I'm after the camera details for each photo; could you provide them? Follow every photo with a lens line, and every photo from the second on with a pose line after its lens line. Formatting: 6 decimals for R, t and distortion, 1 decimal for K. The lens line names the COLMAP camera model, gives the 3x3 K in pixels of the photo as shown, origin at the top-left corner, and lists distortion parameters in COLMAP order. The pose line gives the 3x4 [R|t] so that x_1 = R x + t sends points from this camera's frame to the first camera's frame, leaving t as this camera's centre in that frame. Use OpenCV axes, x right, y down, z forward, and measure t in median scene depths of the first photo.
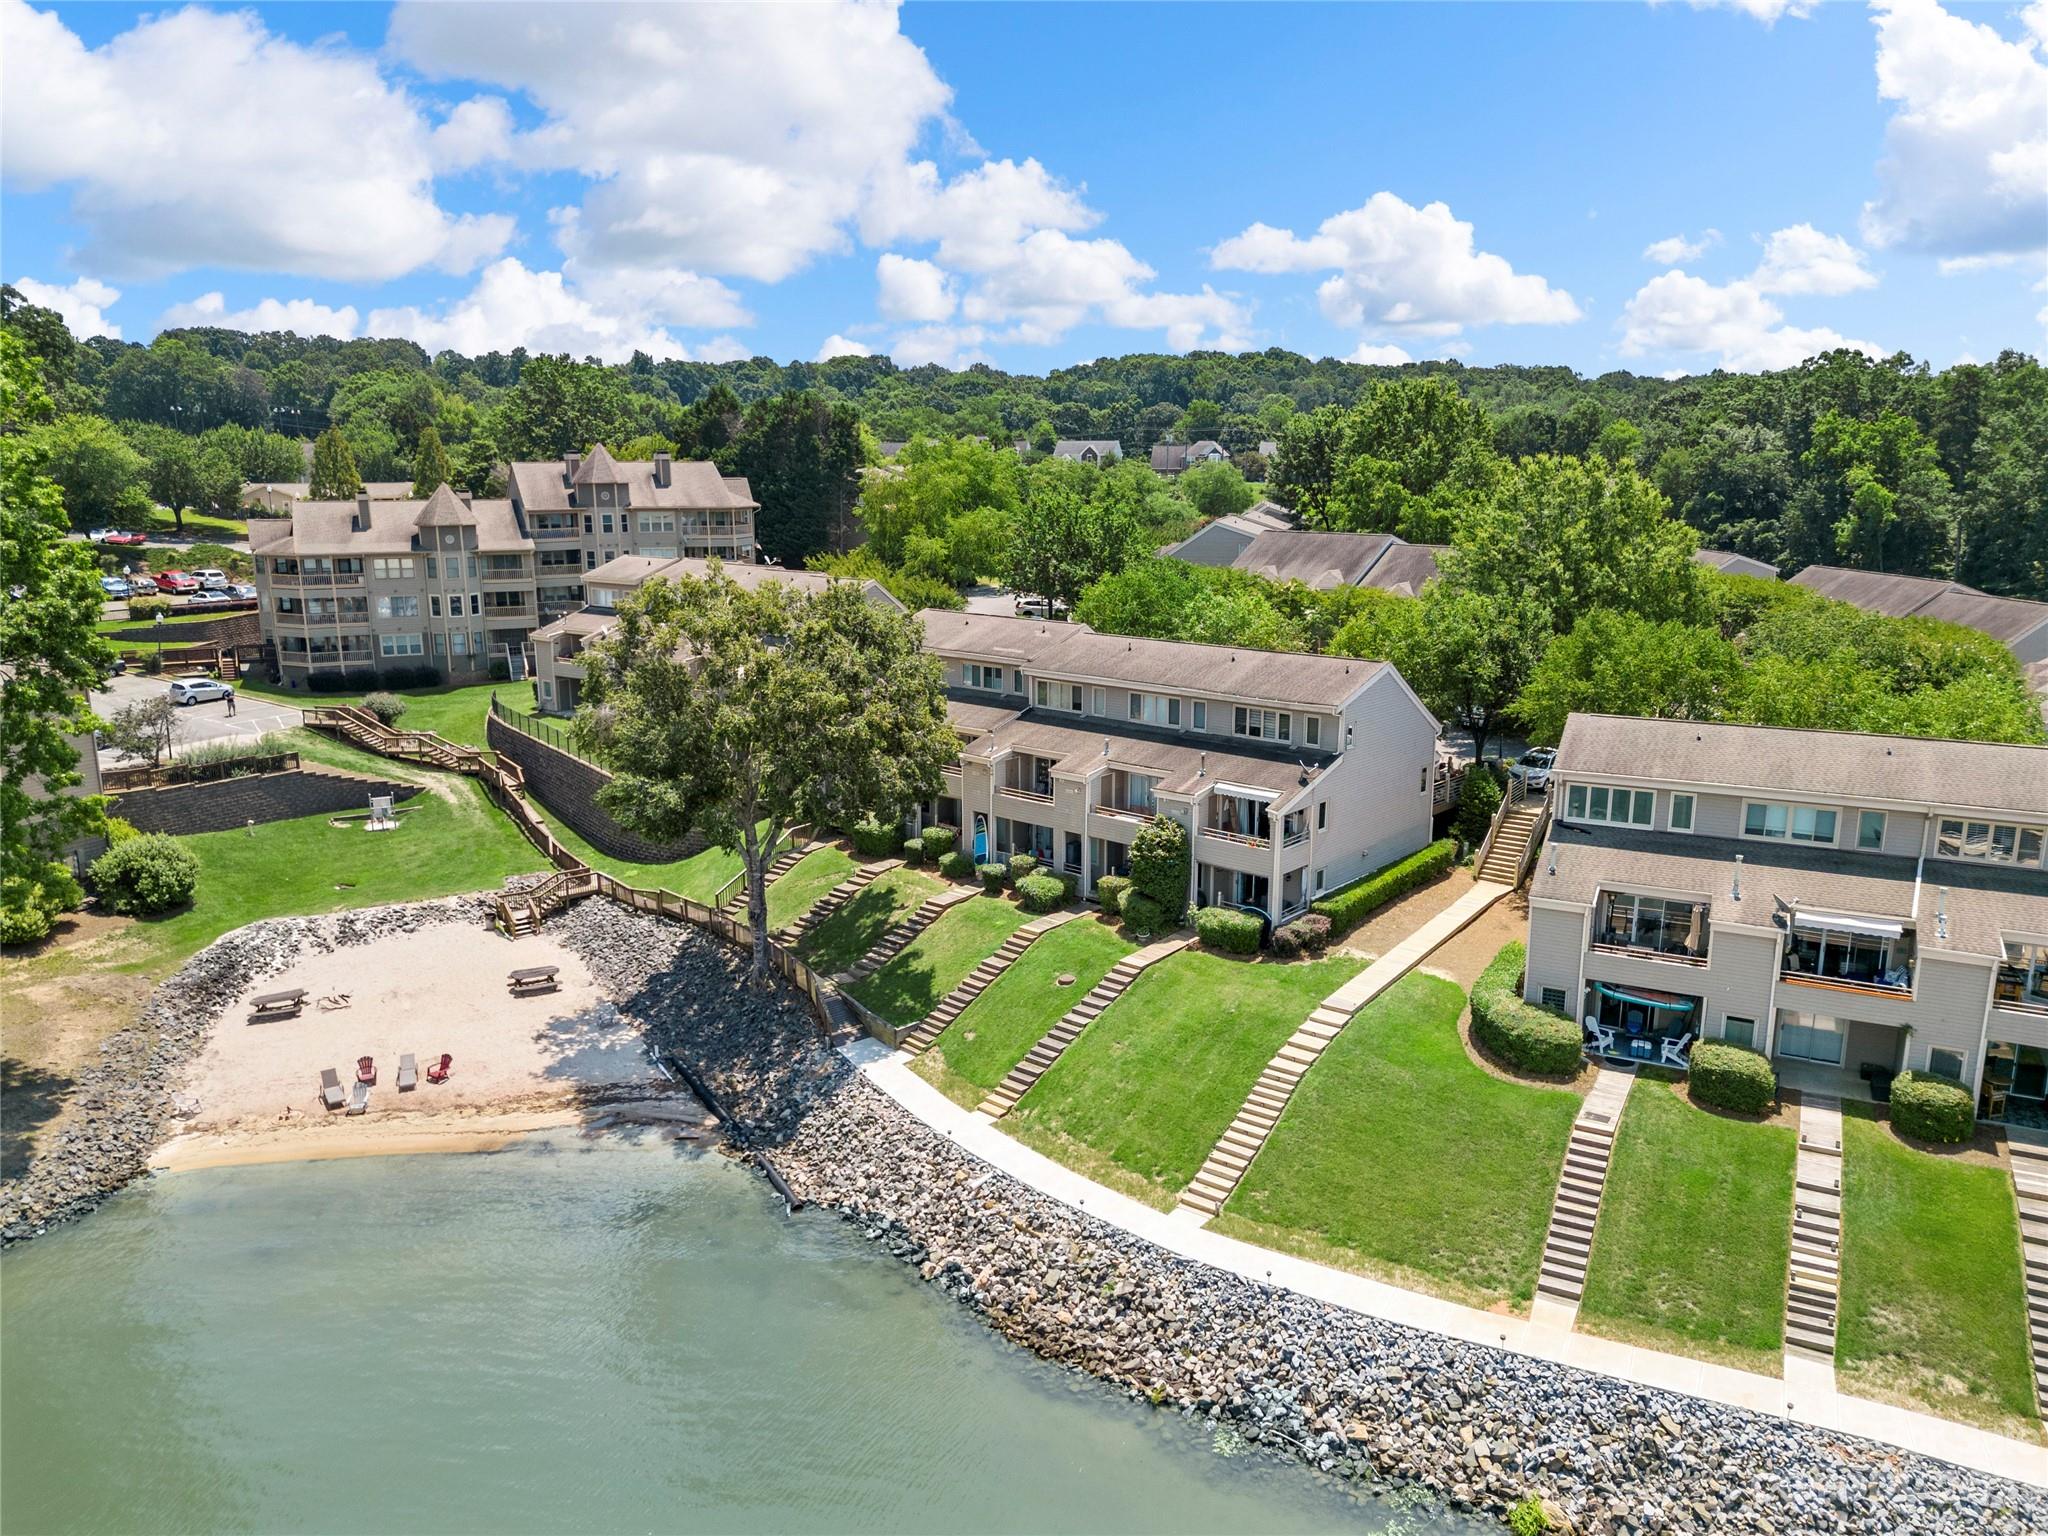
lens RADIAL K [[1453.8, 0, 1024.0], [0, 1453.8, 768.0], [0, 0, 1]] dist [0.042331, -0.006986]
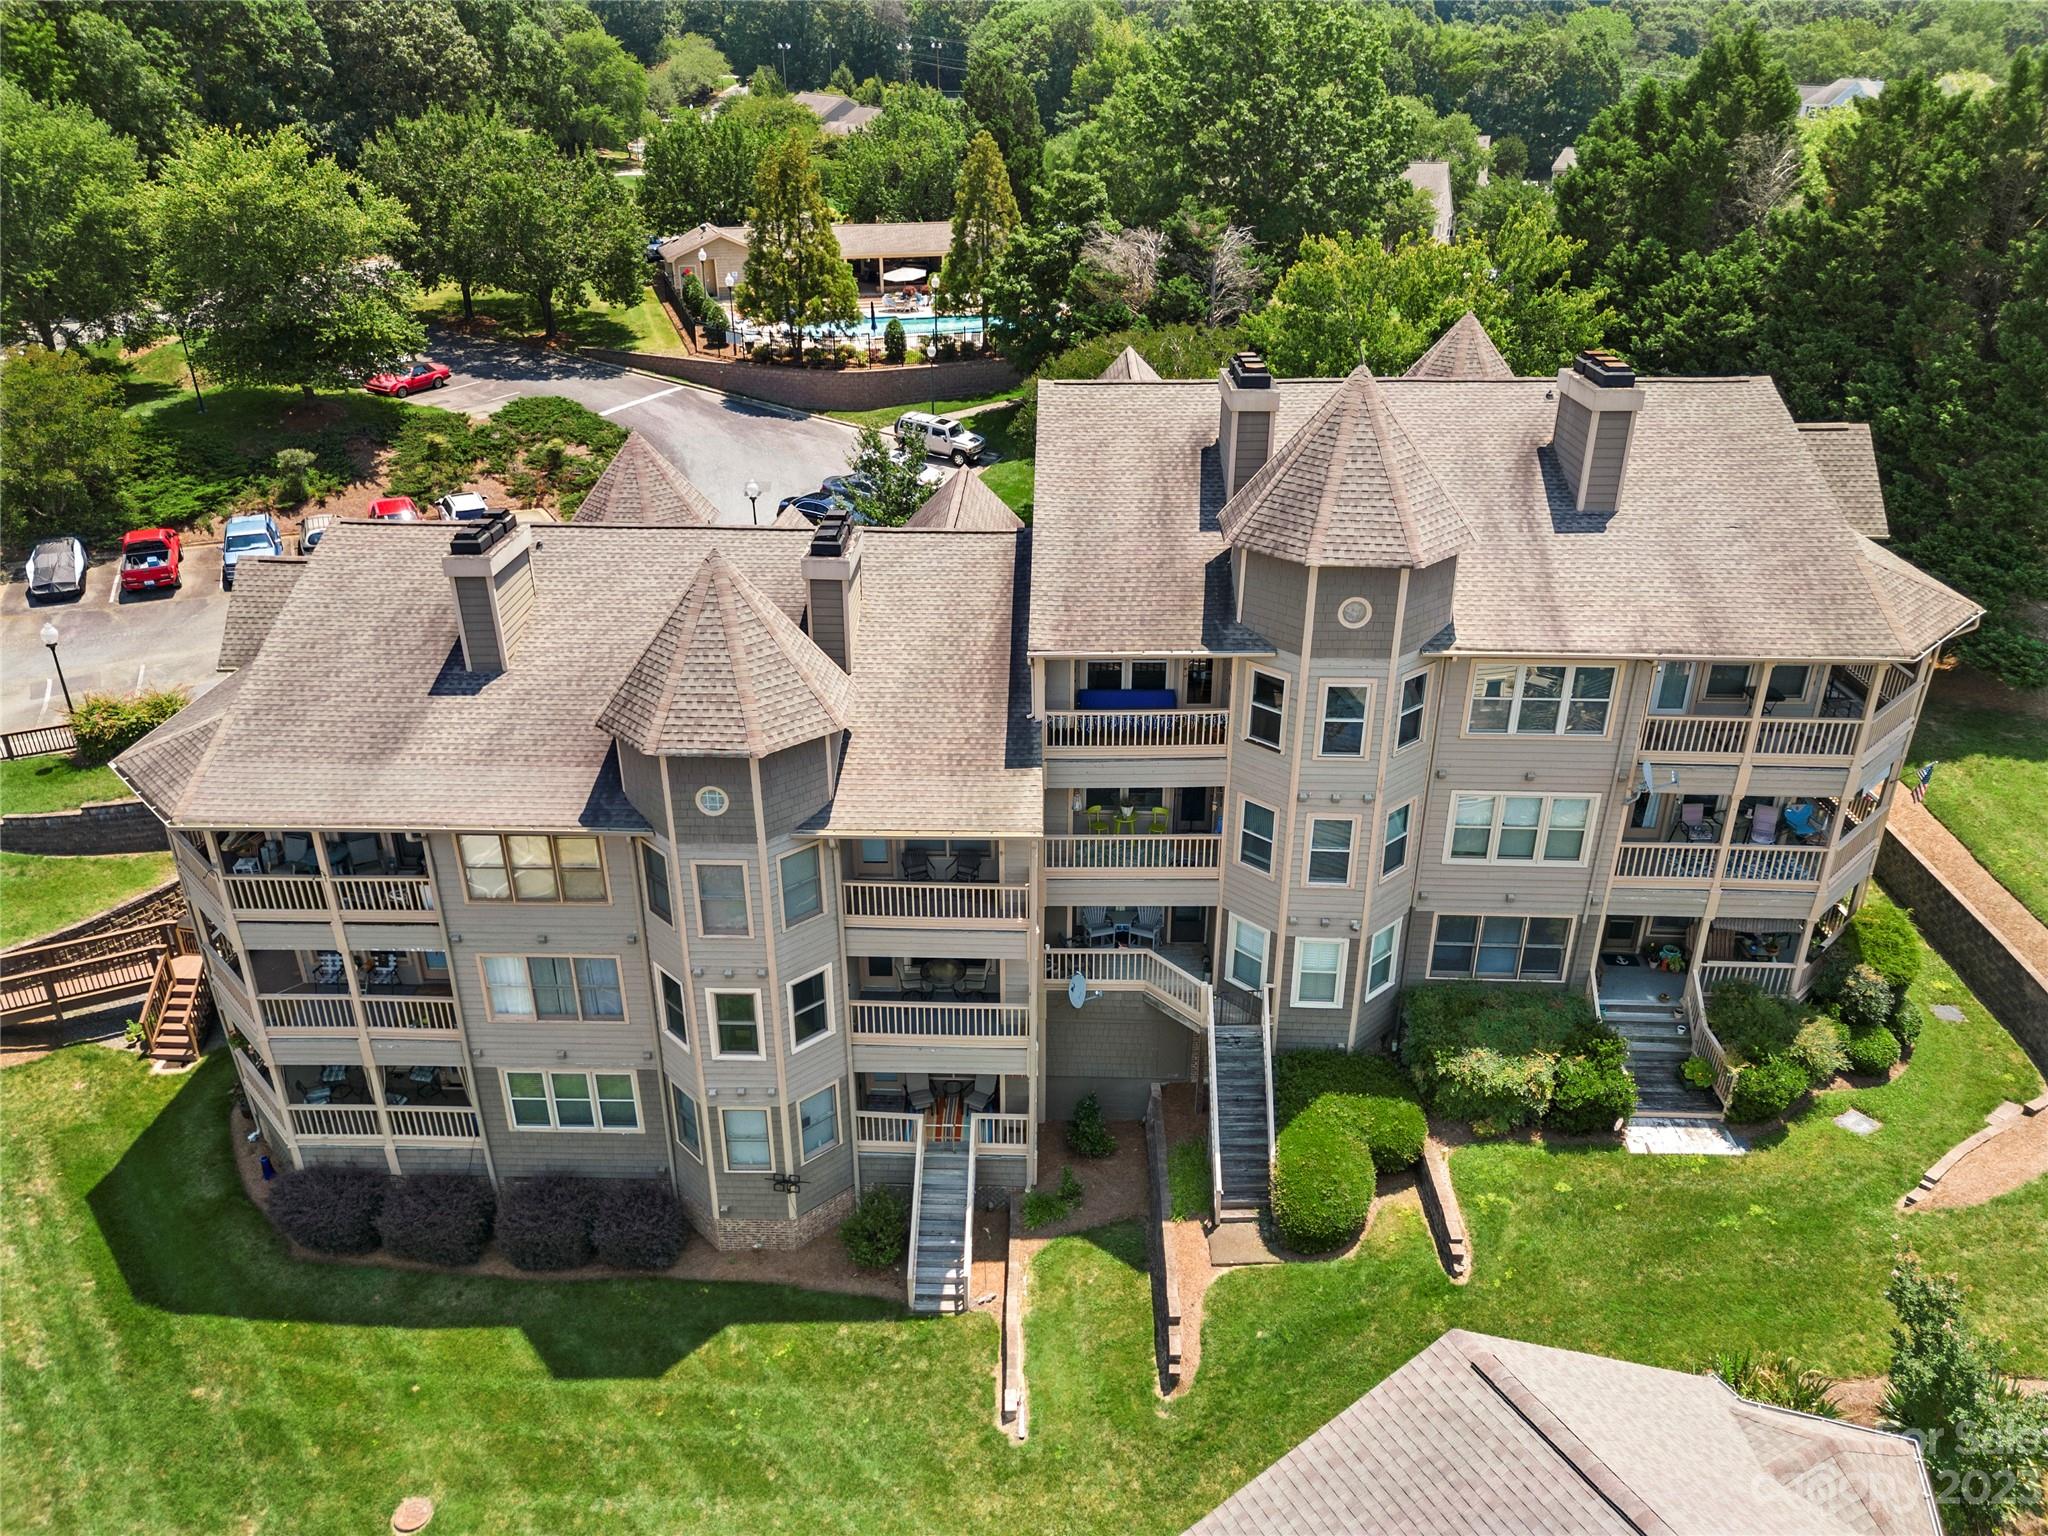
lens RADIAL K [[1453.8, 0, 1024.0], [0, 1453.8, 768.0], [0, 0, 1]] dist [0.042331, -0.006986]
pose [[0.900027, 0.194028, -0.390261, -0.238479], [-0.097725, 0.962480, 0.253146, -0.216549], [0.424736, -0.189700, 0.885219, 0.766620]]
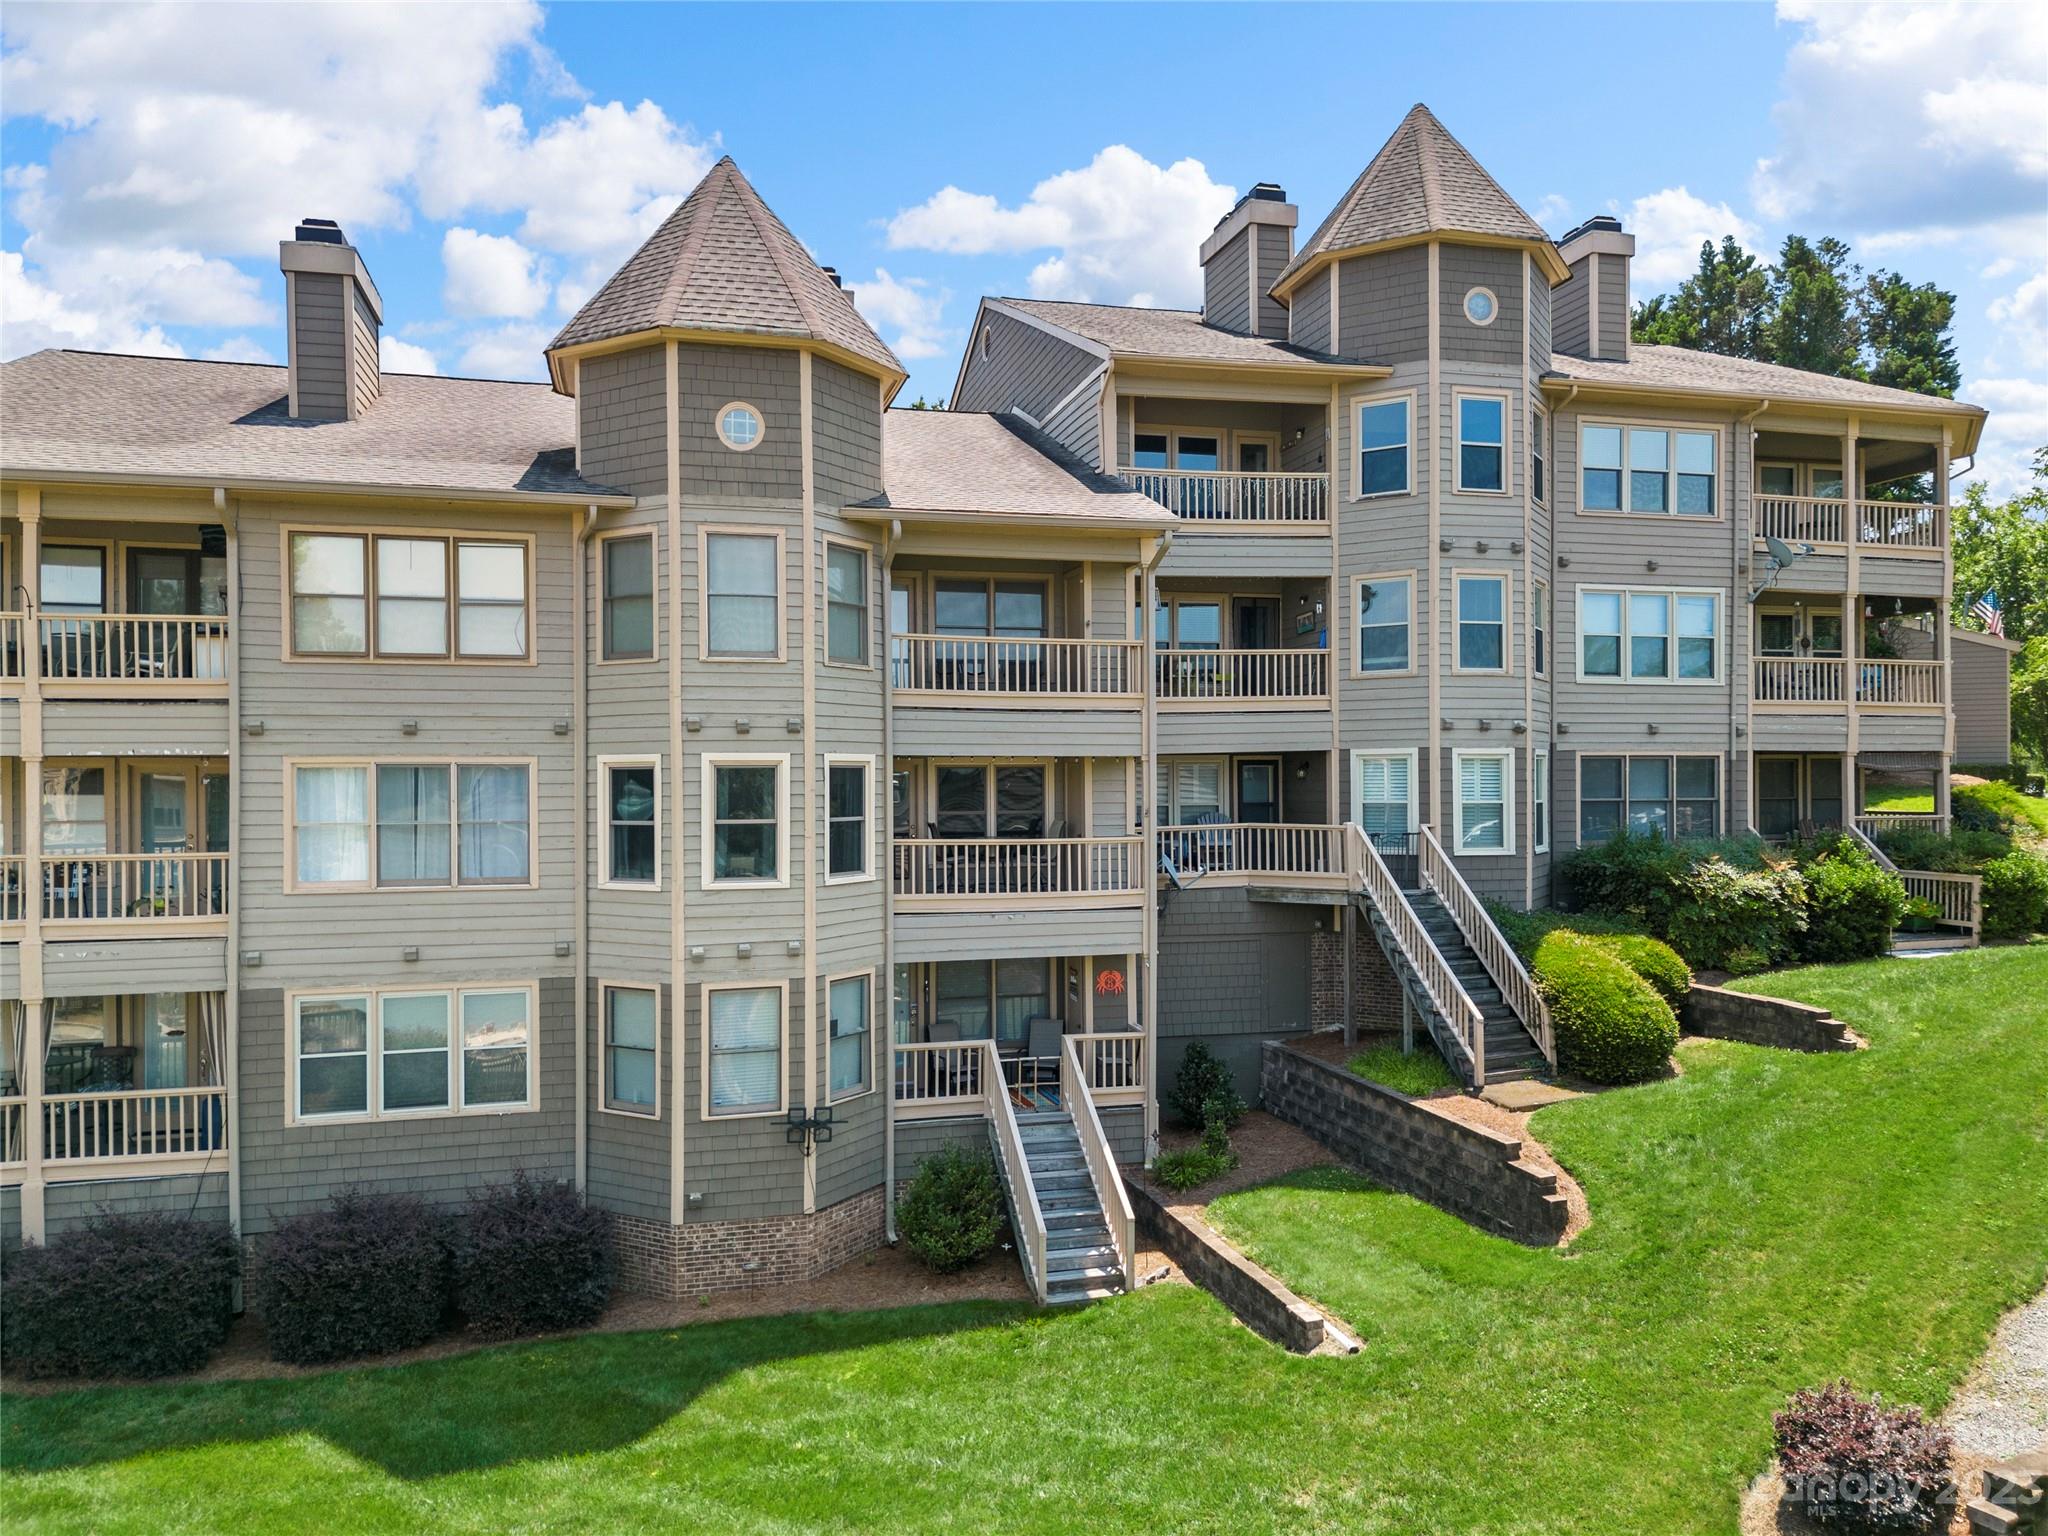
lens RADIAL K [[1453.8, 0, 1024.0], [0, 1453.8, 768.0], [0, 0, 1]] dist [0.042331, -0.006986]
pose [[0.986472, 0.002964, -0.163906, -0.315677], [-0.036672, 0.978488, -0.203018, -0.080905], [0.159778, 0.206282, 0.965359, 0.808643]]
